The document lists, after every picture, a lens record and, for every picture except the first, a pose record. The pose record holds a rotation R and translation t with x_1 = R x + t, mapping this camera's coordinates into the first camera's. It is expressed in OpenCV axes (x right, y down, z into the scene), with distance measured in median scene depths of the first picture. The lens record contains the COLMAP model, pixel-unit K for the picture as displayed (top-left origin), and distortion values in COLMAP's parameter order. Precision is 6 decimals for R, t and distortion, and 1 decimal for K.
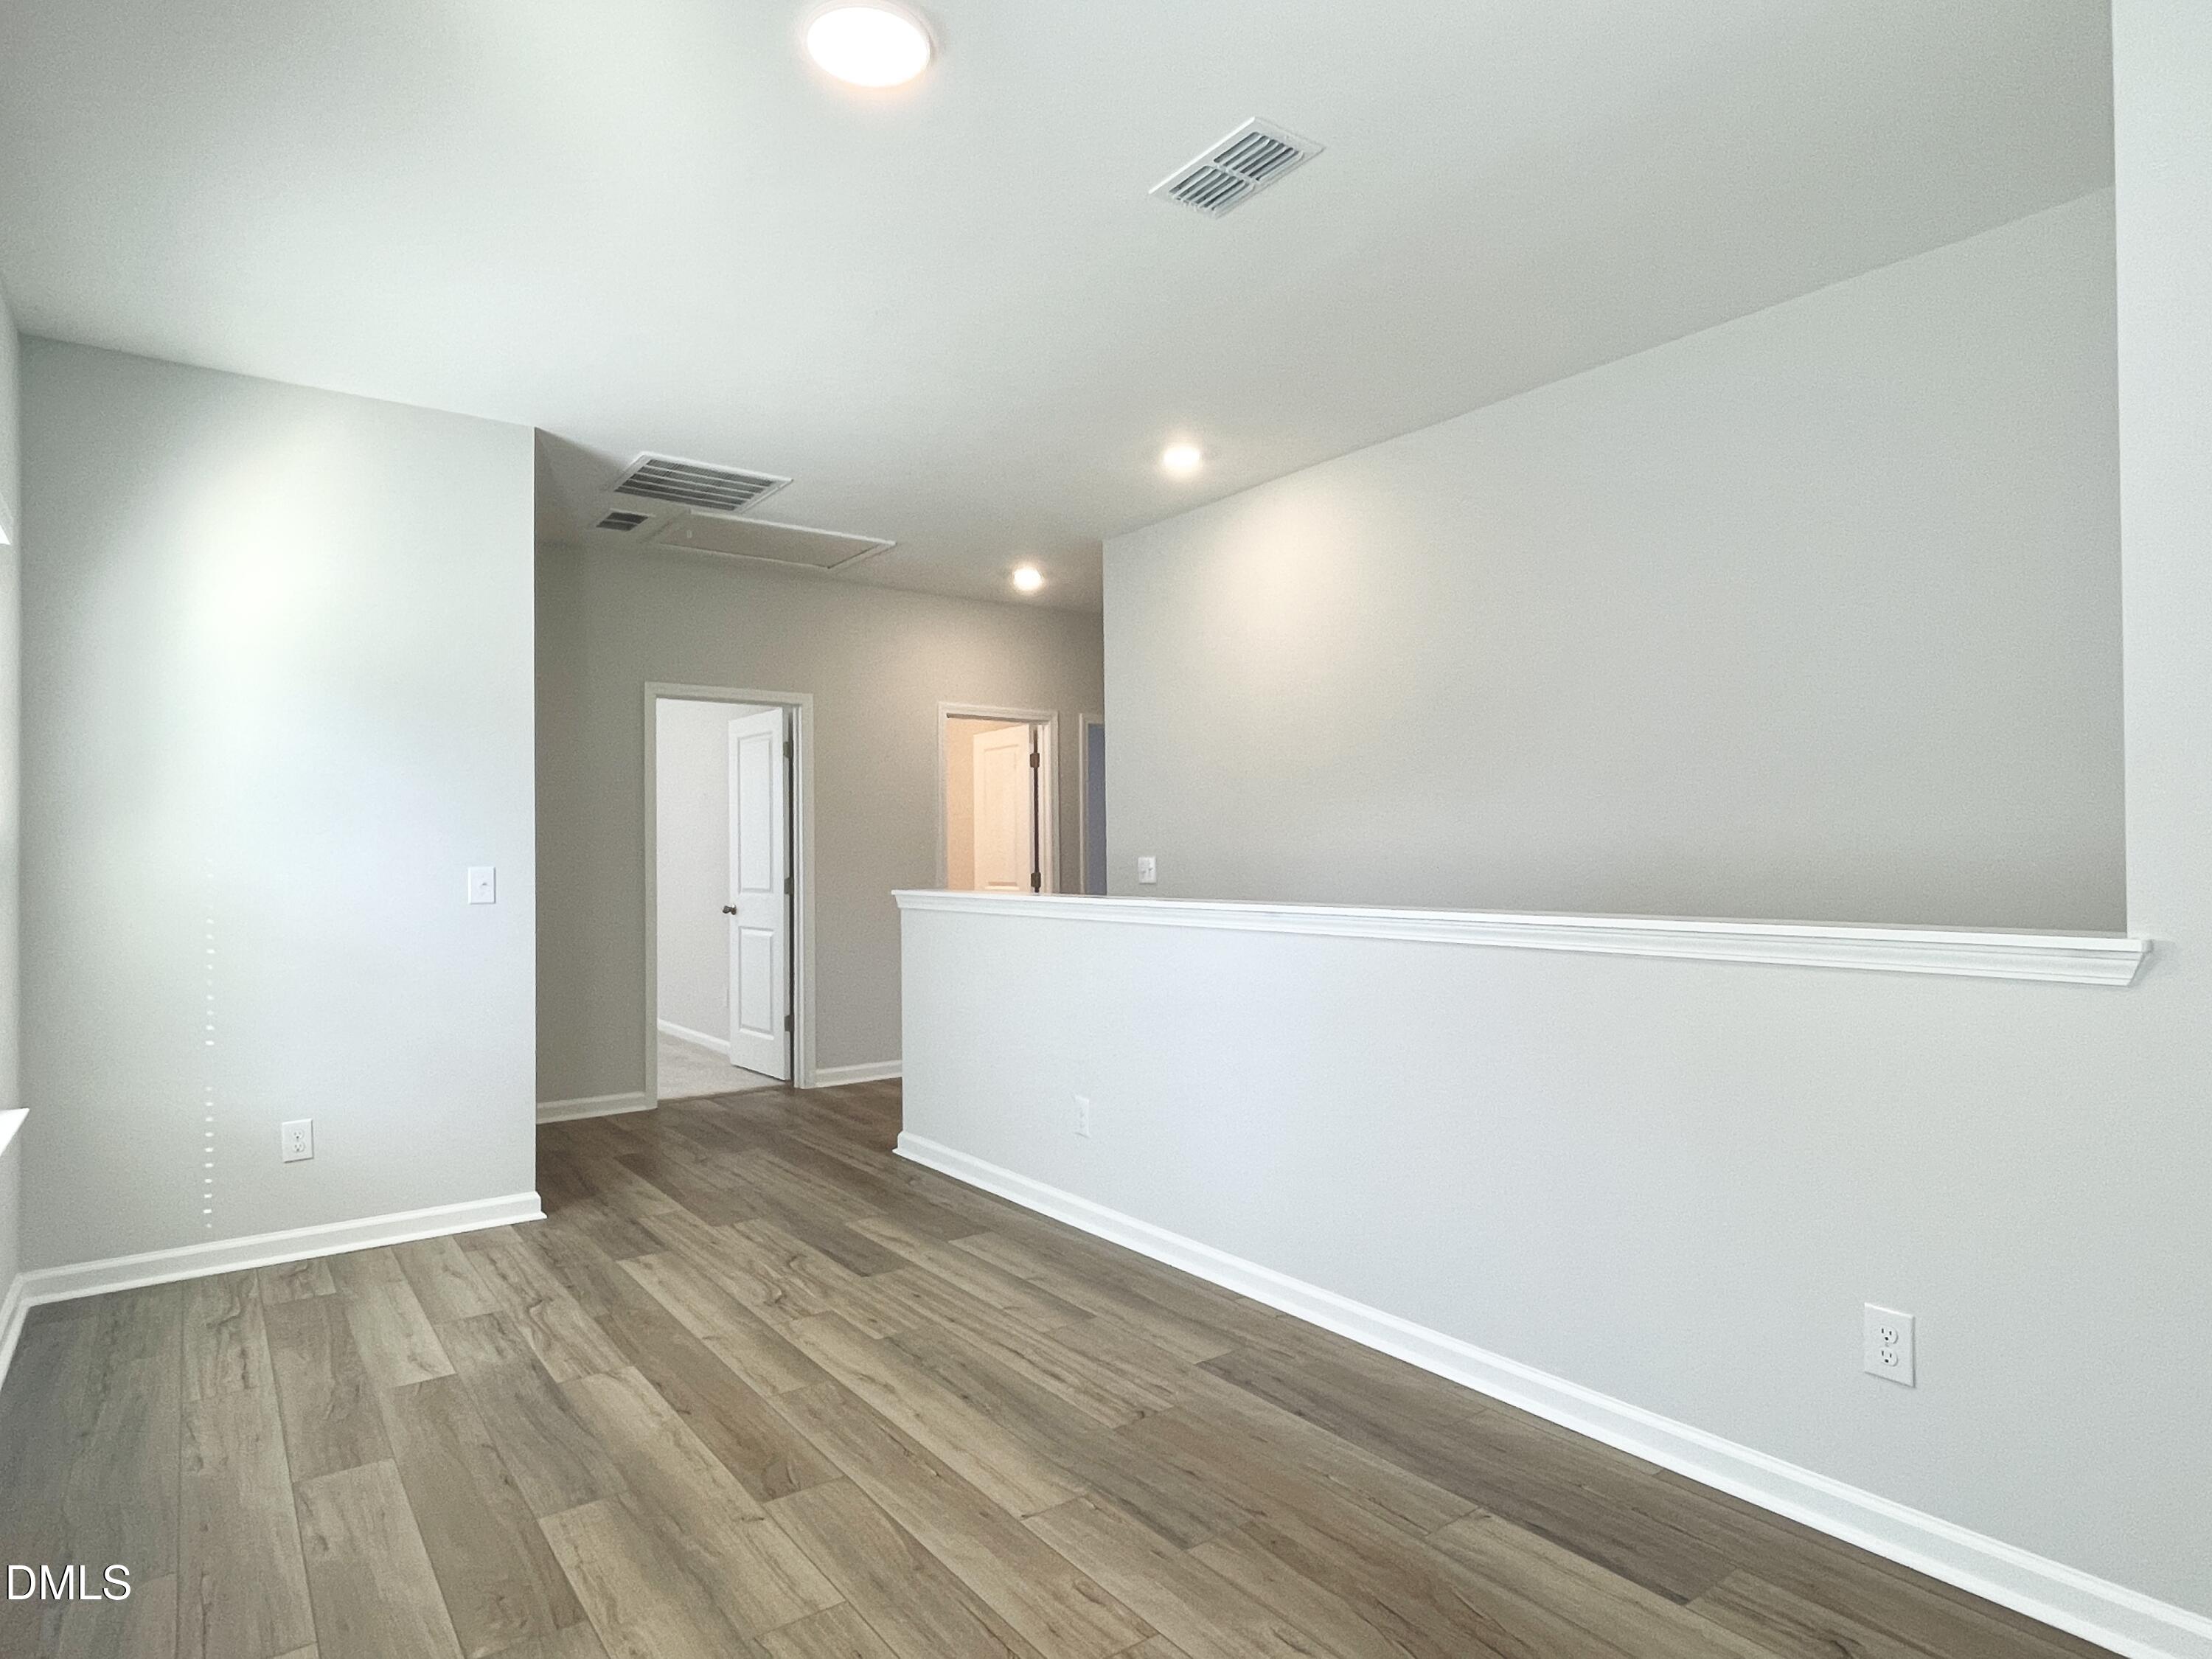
lens RADIAL K [[1245.9, 0, 1104.3], [0, 1245.9, 841.4], [0, 0, 1]] dist [-0.003264, 0.002871]
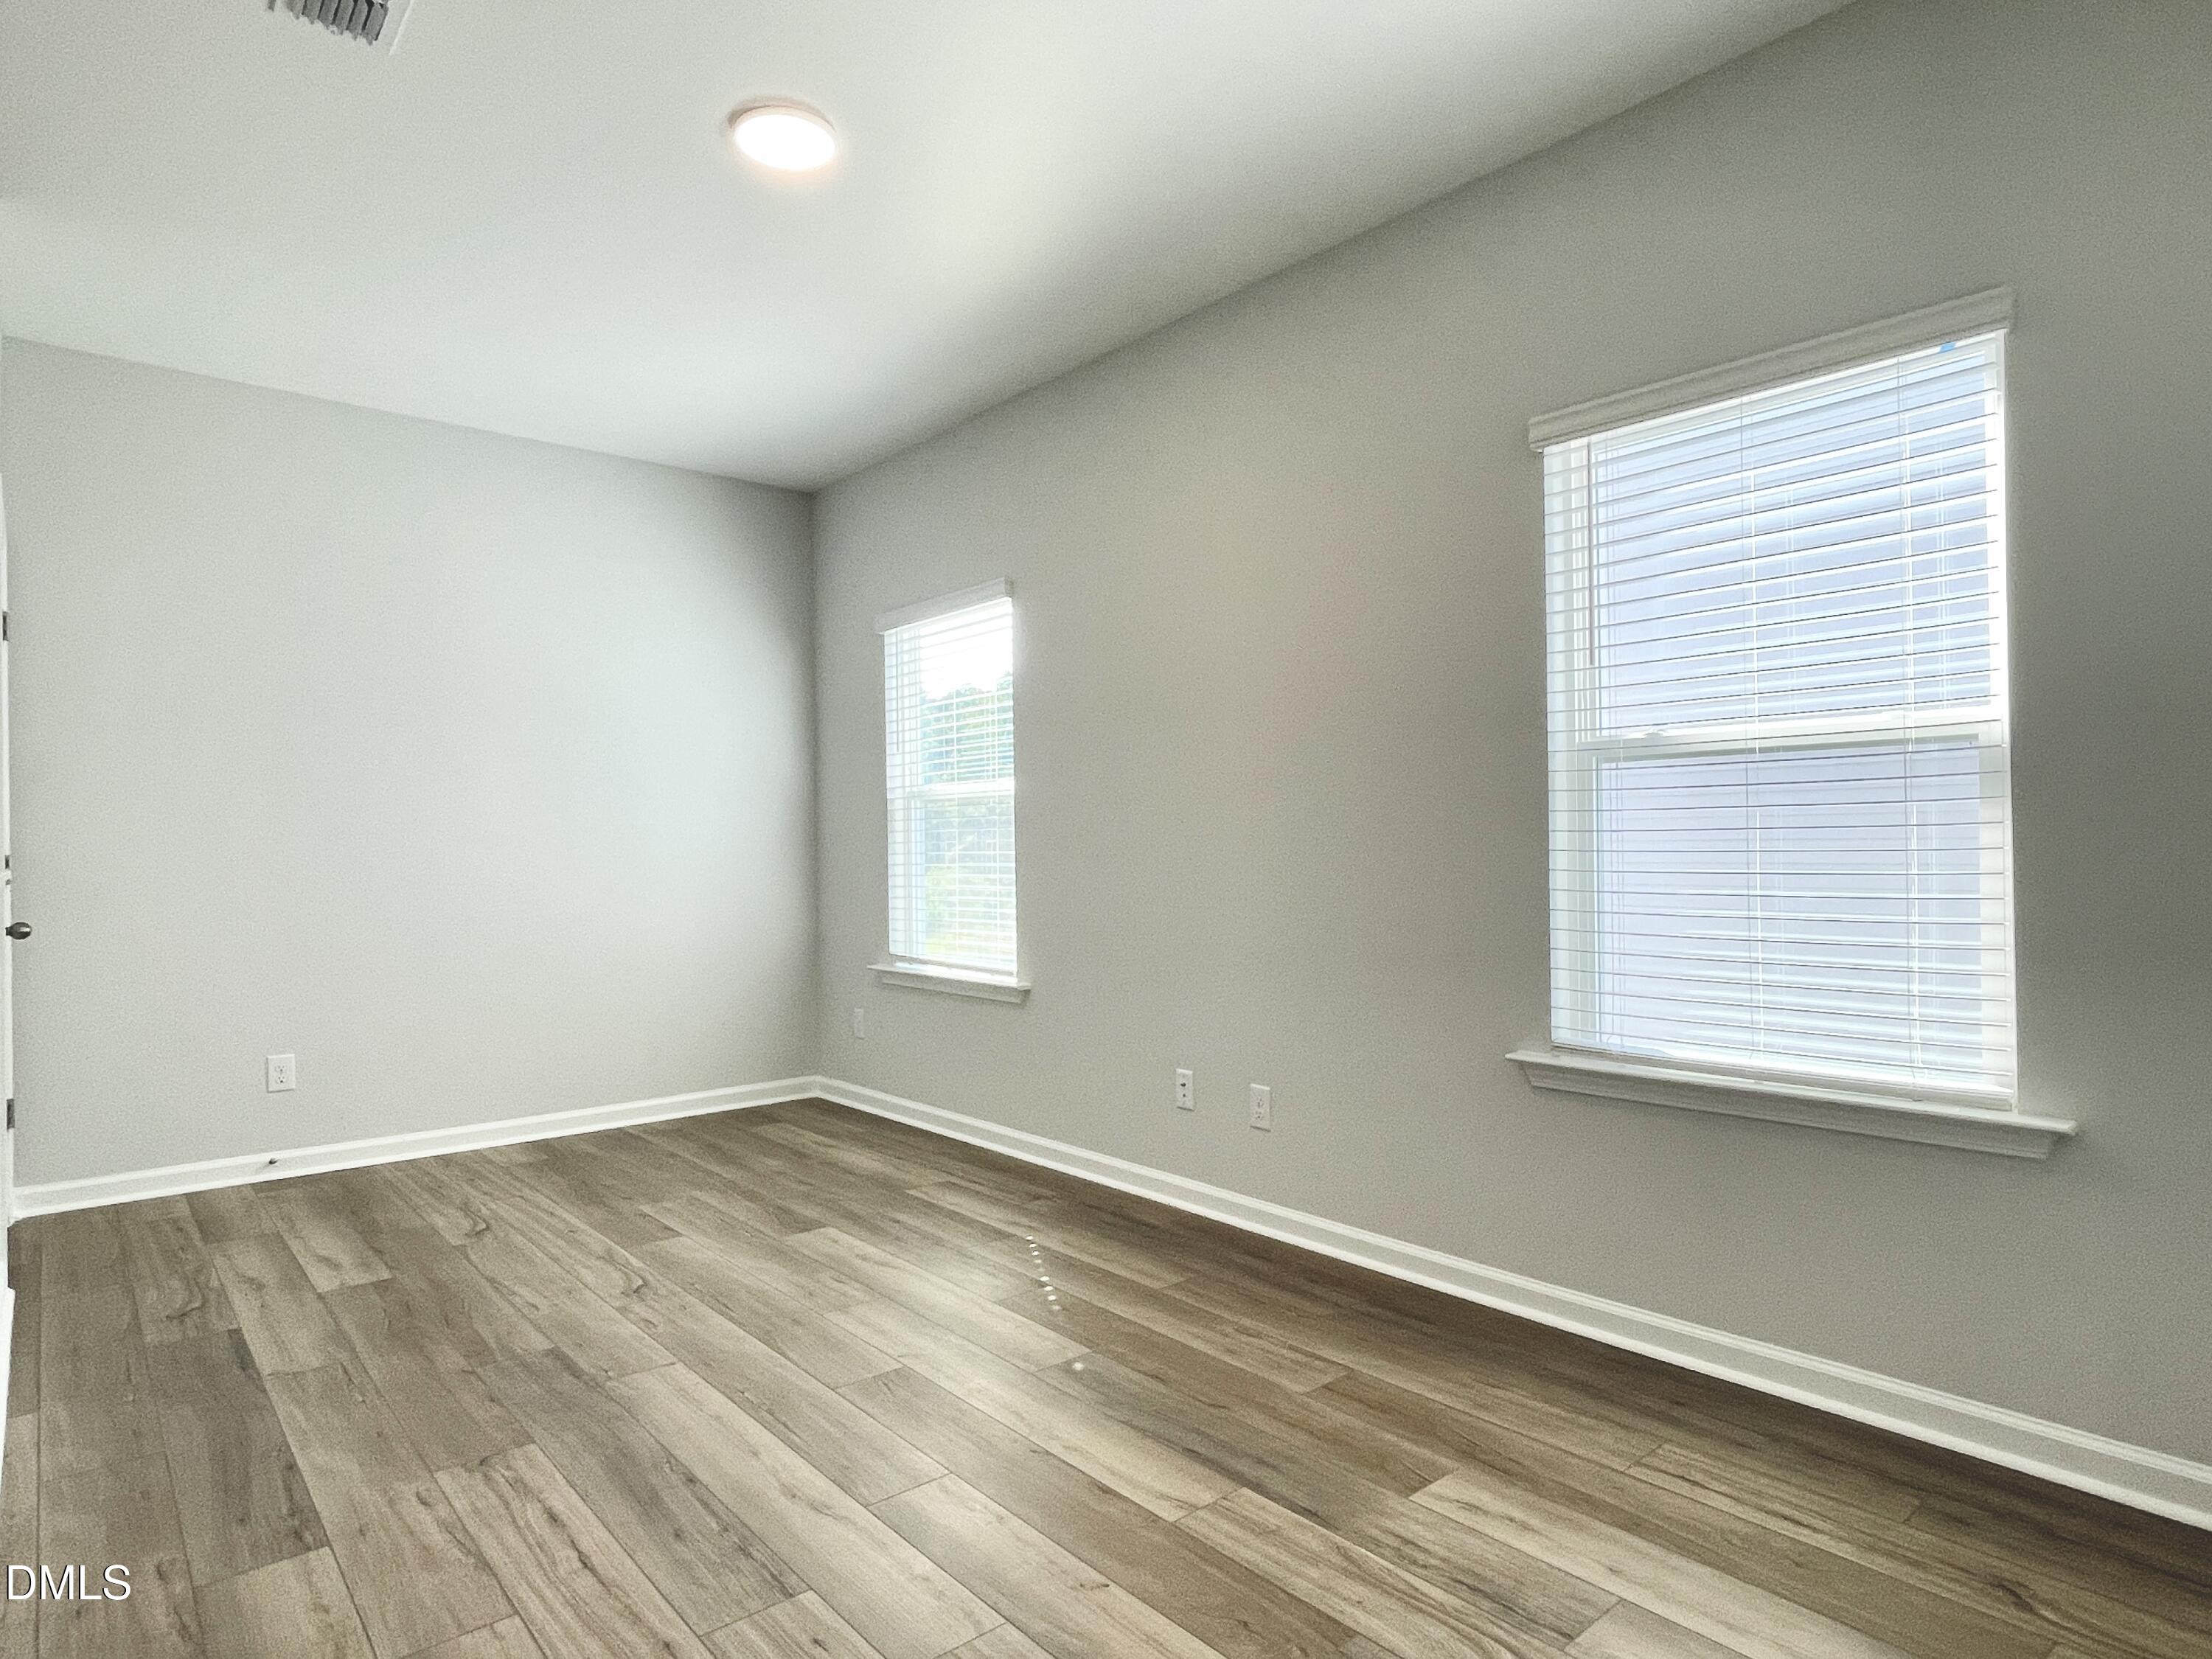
lens RADIAL K [[1245.9, 0, 1108.2], [0, 1245.9, 837.1], [0, 0, 1]] dist [-0.003264, 0.002871]
pose [[-0.996915, 0.022741, -0.075117, -0.322928], [0.023900, 0.999608, -0.014571, 0.058784], [0.074756, -0.016321, -0.997068, 1.802361]]
